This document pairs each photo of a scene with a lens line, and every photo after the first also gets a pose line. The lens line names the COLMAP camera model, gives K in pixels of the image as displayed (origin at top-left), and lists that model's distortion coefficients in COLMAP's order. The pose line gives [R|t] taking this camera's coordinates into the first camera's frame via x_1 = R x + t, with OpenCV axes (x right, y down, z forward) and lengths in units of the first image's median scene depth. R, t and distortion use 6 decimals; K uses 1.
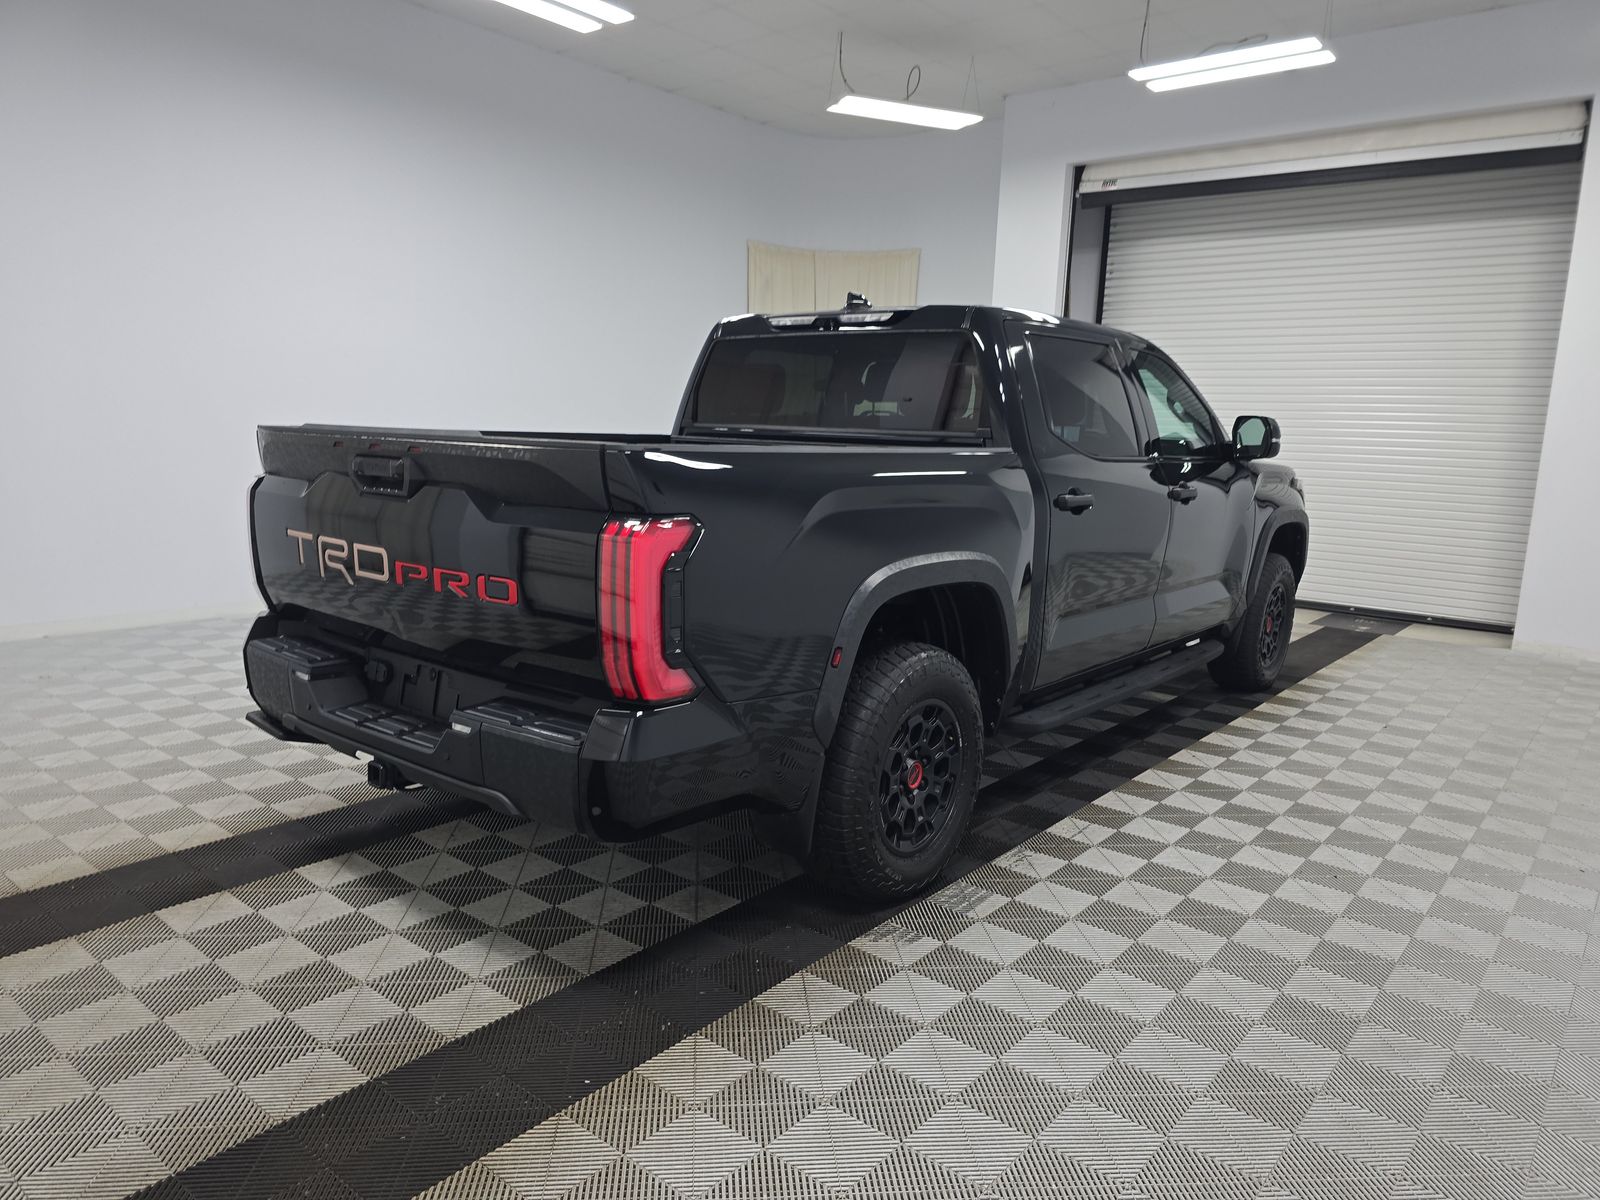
lens RADIAL K [[1032.2, 0, 800.0], [0, 1032.2, 600.0], [0, 0, 1]] dist [0.059837, -0.043304]
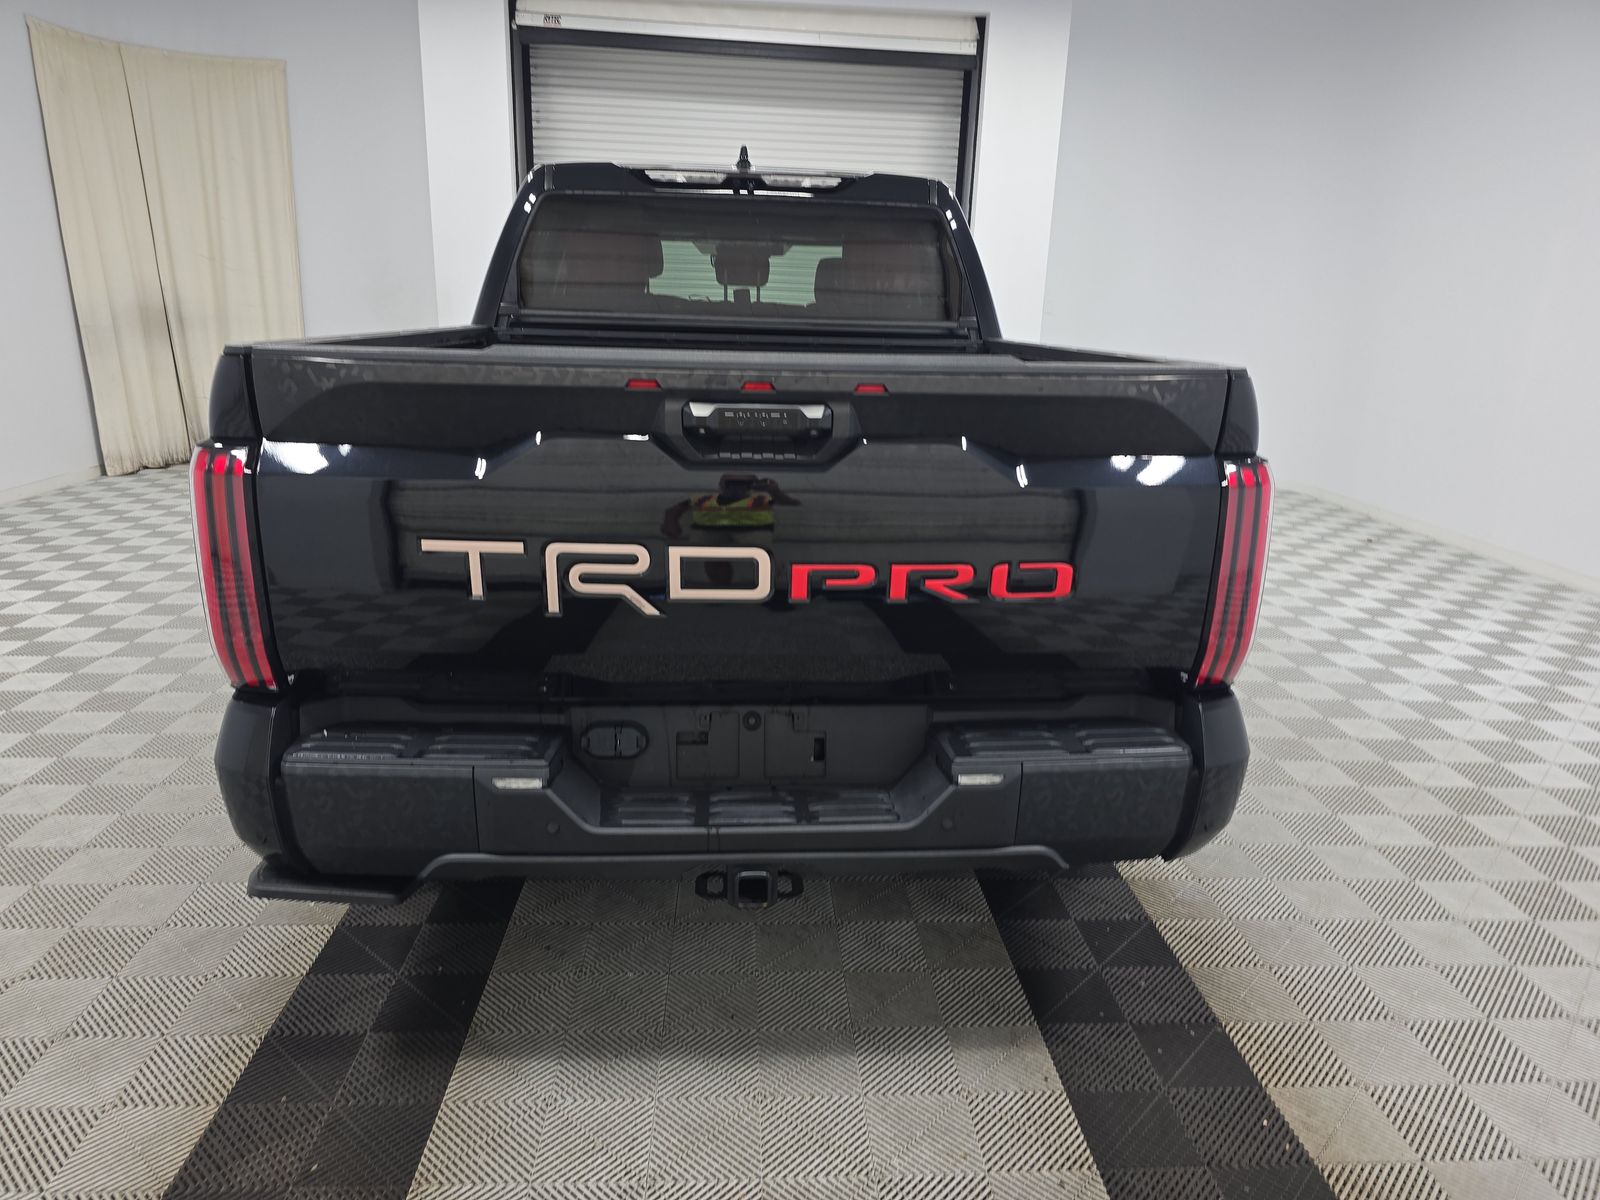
lens RADIAL K [[1032.2, 0, 800.0], [0, 1032.2, 600.0], [0, 0, 1]] dist [0.059837, -0.043304]
pose [[0.750263, -0.192703, 0.632432, -0.708798], [0.109481, 0.979585, 0.168602, -0.110350], [-0.652011, -0.057257, 0.756044, 0.460634]]
